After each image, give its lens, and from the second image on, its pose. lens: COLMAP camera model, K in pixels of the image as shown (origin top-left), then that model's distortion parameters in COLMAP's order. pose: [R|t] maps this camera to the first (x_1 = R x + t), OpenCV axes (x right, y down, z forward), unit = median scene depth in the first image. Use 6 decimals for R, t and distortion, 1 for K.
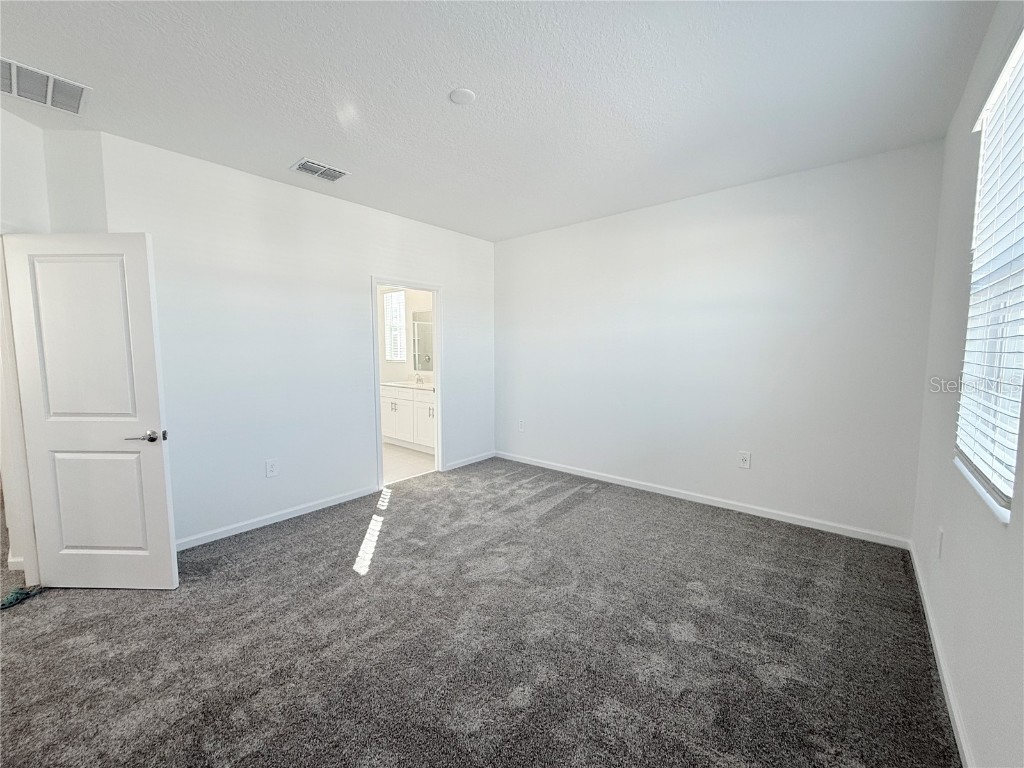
lens RADIAL K [[408.3, 0, 512.1], [0, 408.3, 383.3], [0, 0, 1]] dist [-0.000117, -0.000607]
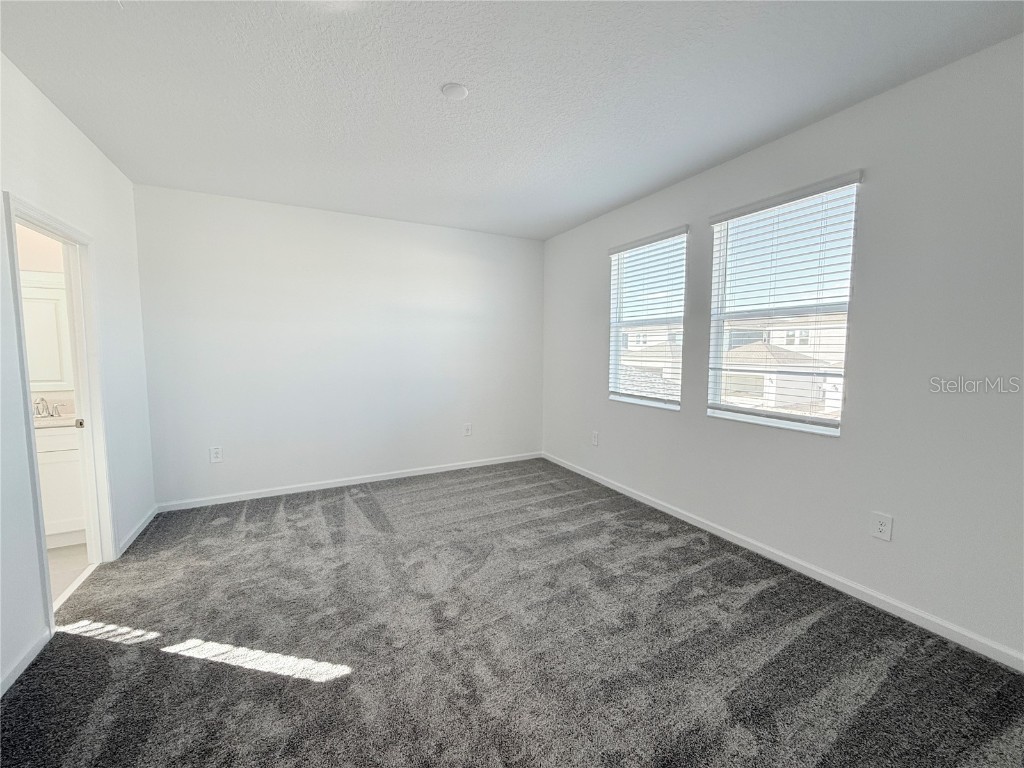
lens RADIAL K [[408.3, 0, 510.0], [0, 408.3, 383.2], [0, 0, 1]] dist [-0.000117, -0.000607]
pose [[0.379748, -0.077057, 0.921875, -0.574640], [0.076514, 0.995727, 0.051712, -0.026373], [-0.921920, 0.050899, 0.384021, 0.300303]]
